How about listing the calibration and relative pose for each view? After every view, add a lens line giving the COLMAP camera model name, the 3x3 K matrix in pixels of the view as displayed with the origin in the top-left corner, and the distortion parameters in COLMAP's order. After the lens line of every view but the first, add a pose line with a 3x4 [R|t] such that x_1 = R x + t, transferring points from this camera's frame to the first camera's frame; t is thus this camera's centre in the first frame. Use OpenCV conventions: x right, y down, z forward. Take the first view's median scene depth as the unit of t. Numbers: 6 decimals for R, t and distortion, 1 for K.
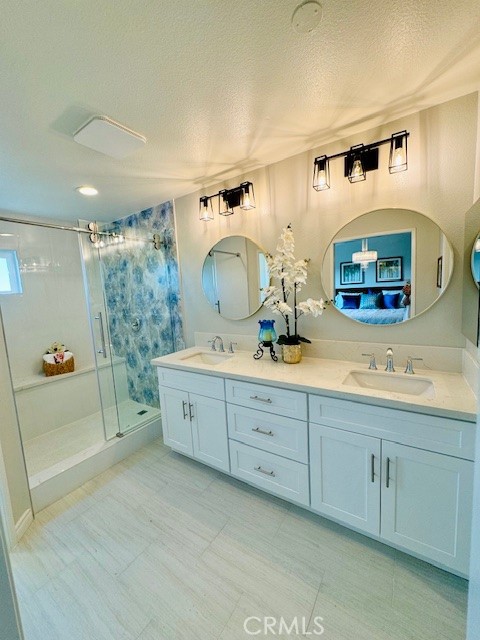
lens RADIAL K [[263.7, 0, 237.0], [0, 263.7, 322.0], [0, 0, 1]] dist [-0.001370, 0.000083]
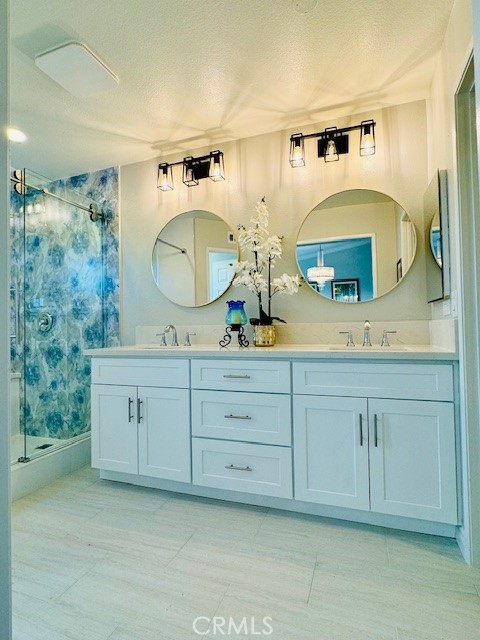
lens RADIAL K [[350.1, 0, 240.1], [0, 350.1, 319.0], [0, 0, 1]] dist [-0.000306, -0.000169]
pose [[0.969266, 0.045786, 0.241717, -0.151491], [-0.008907, 0.988415, -0.151512, 0.228767], [-0.245854, 0.144702, 0.958445, -0.107809]]
